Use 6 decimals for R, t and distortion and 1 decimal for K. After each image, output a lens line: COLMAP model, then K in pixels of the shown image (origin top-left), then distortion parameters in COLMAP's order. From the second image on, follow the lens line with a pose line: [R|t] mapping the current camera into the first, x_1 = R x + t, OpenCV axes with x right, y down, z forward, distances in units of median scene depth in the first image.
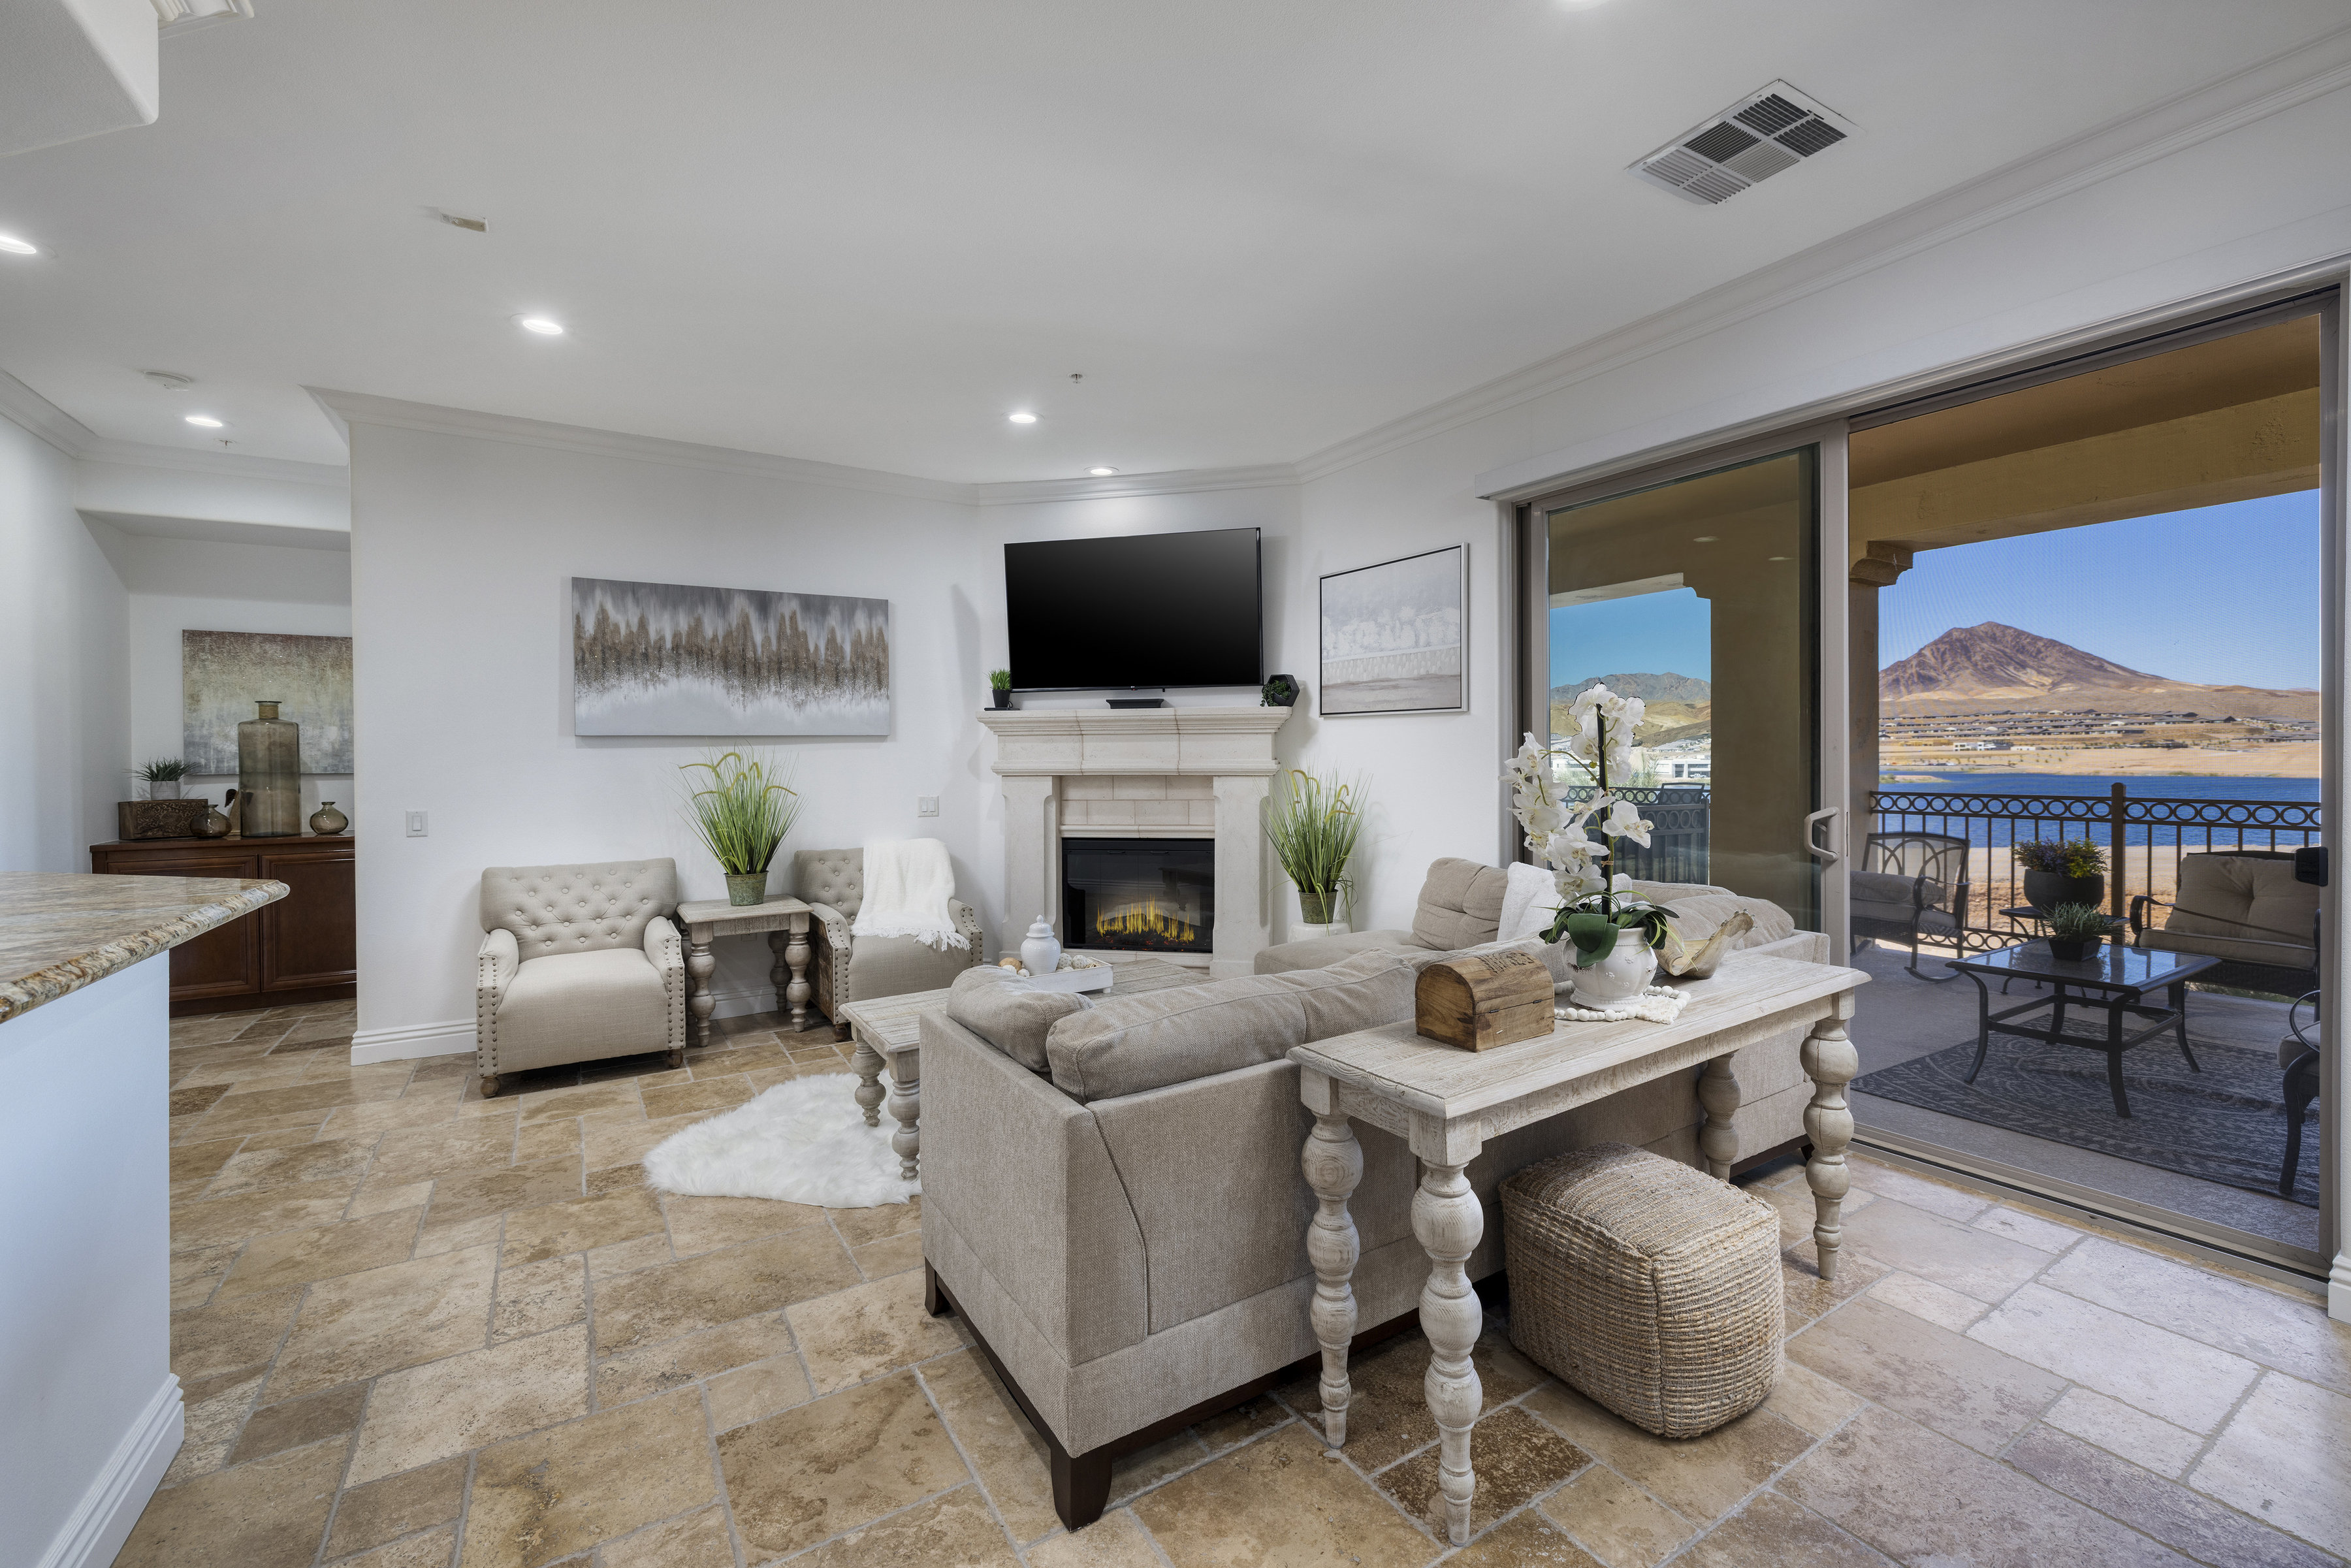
lens RADIAL K [[998.4, 0, 1180.2], [0, 998.4, 763.4], [0, 0, 1]] dist [0.003213, -0.001217]
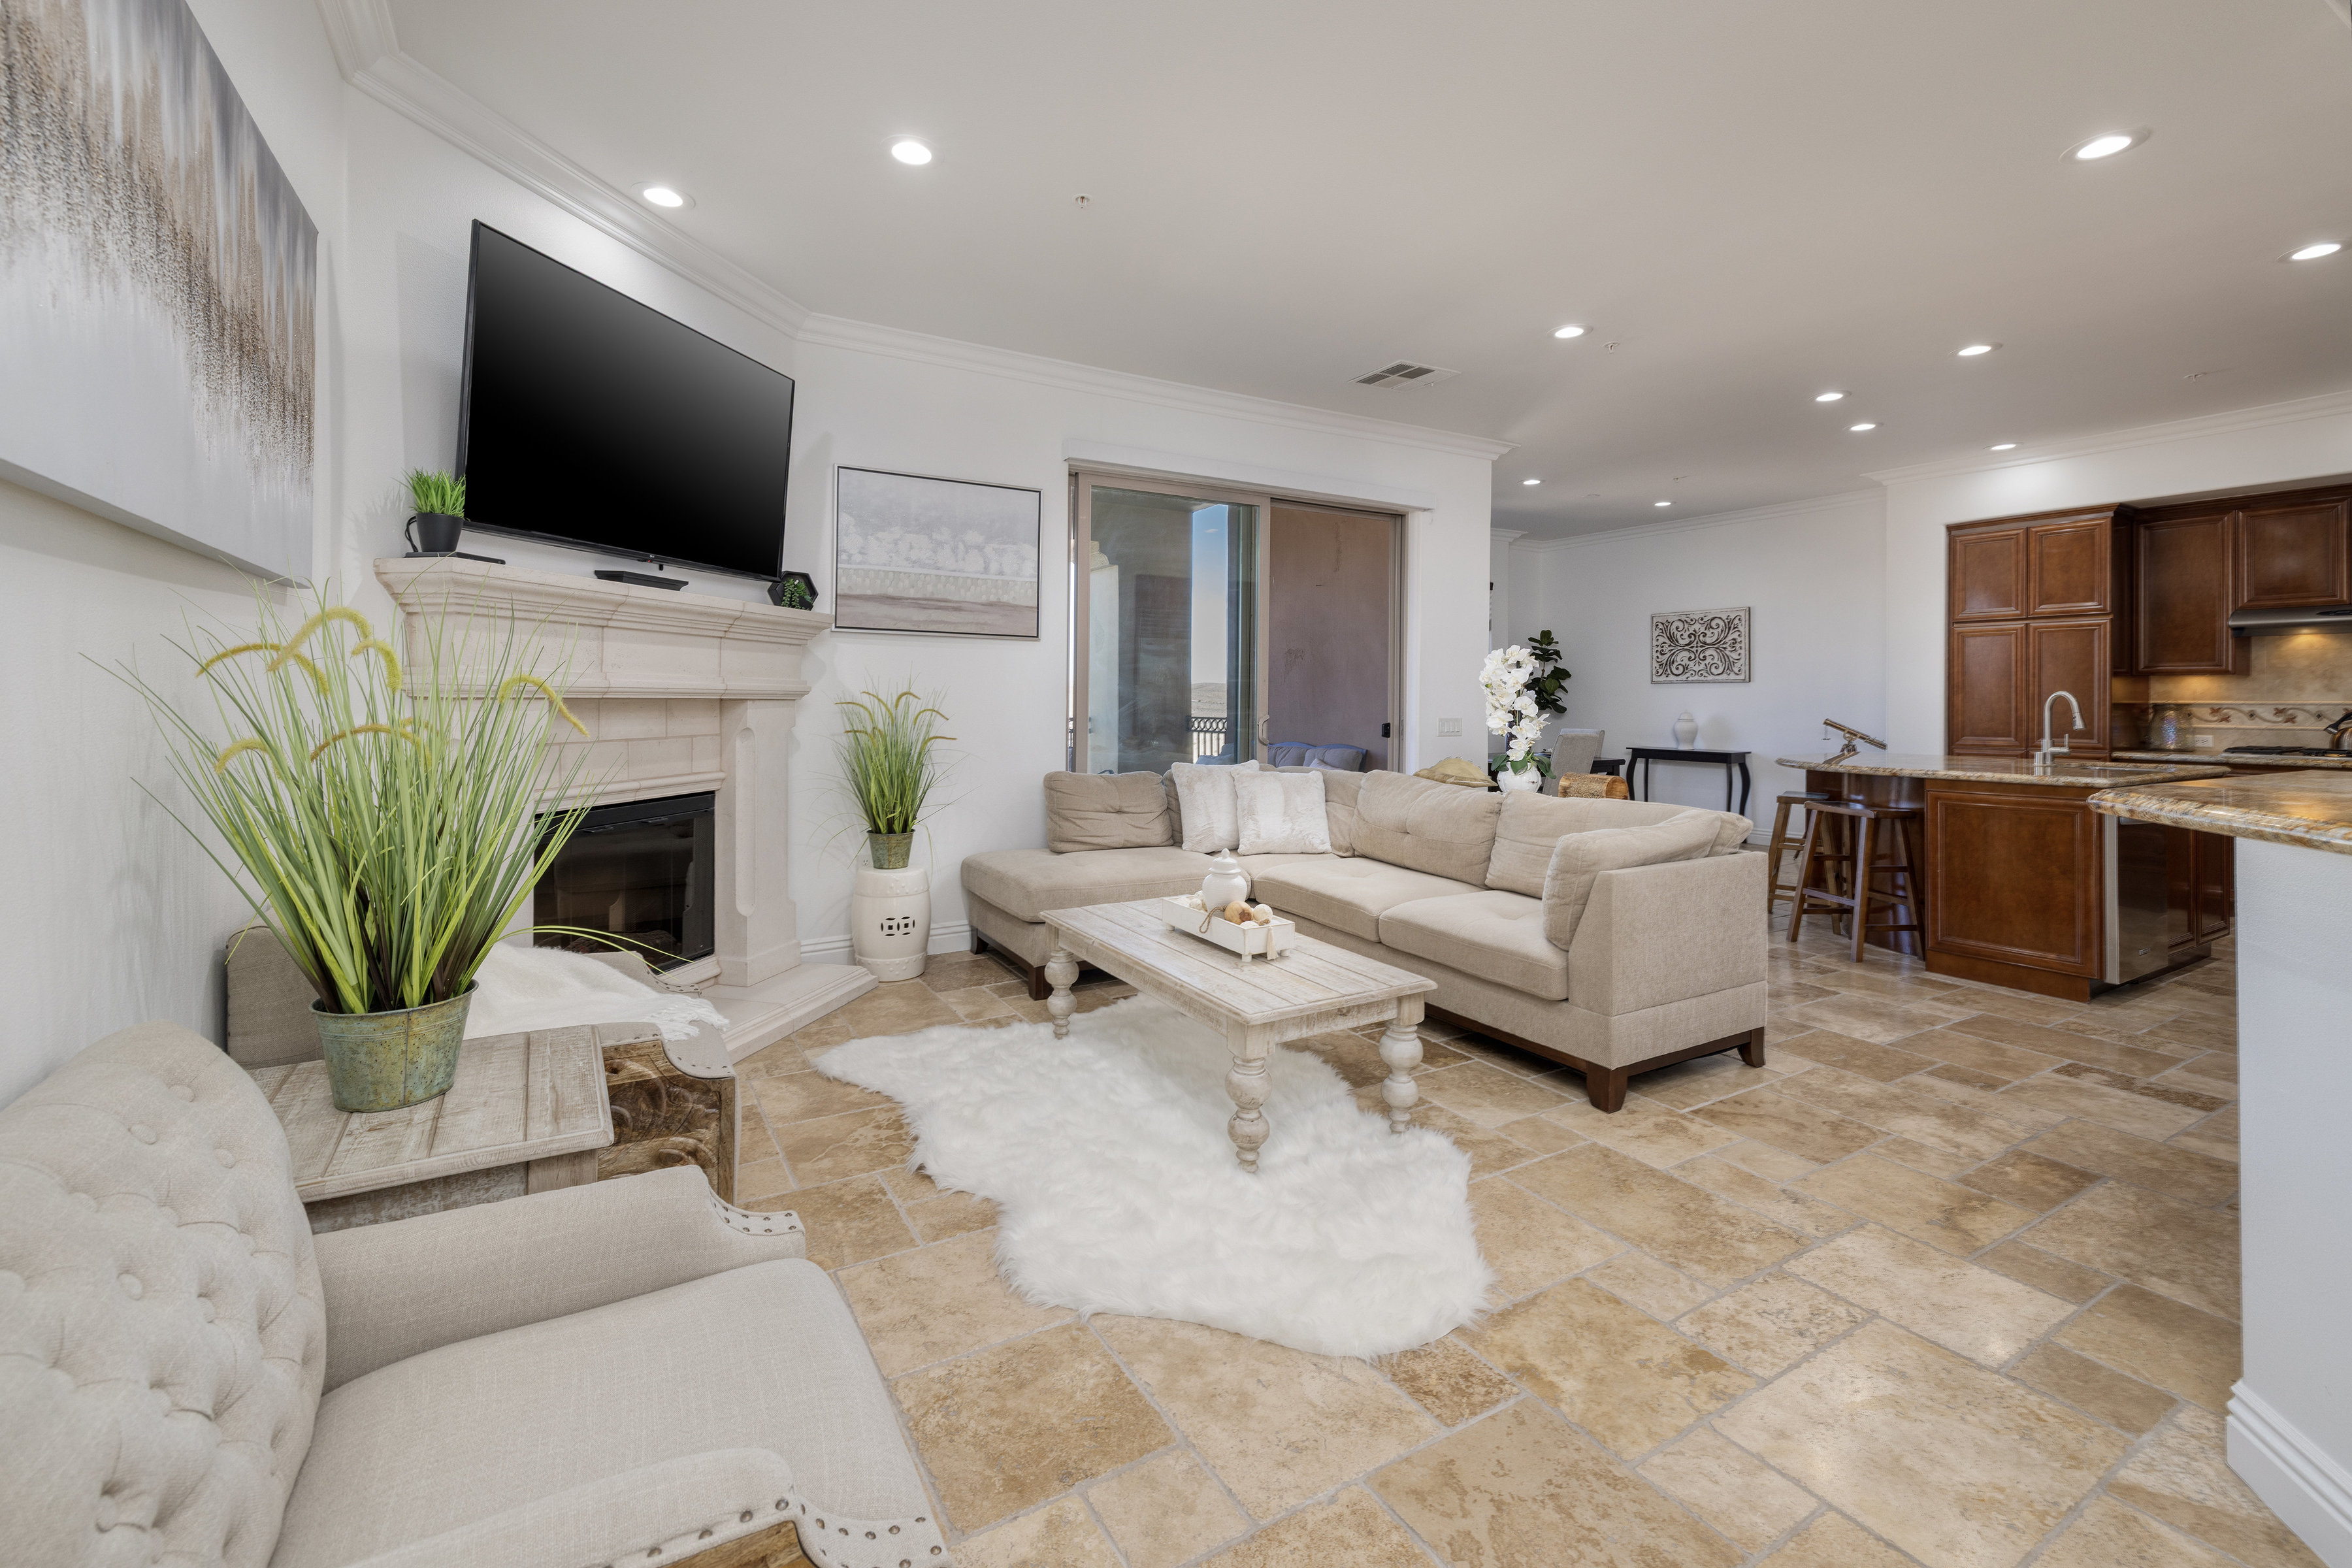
lens RADIAL K [[998.9, 0, 1175.9], [0, 998.9, 697.1], [0, 0, 1]] dist [0.003213, -0.001217]
pose [[0.016507, 0.009421, 0.999819, -0.723769], [0.001497, 0.999954, -0.009447, 0.018805], [-0.999863, 0.001652, 0.016492, 0.728155]]
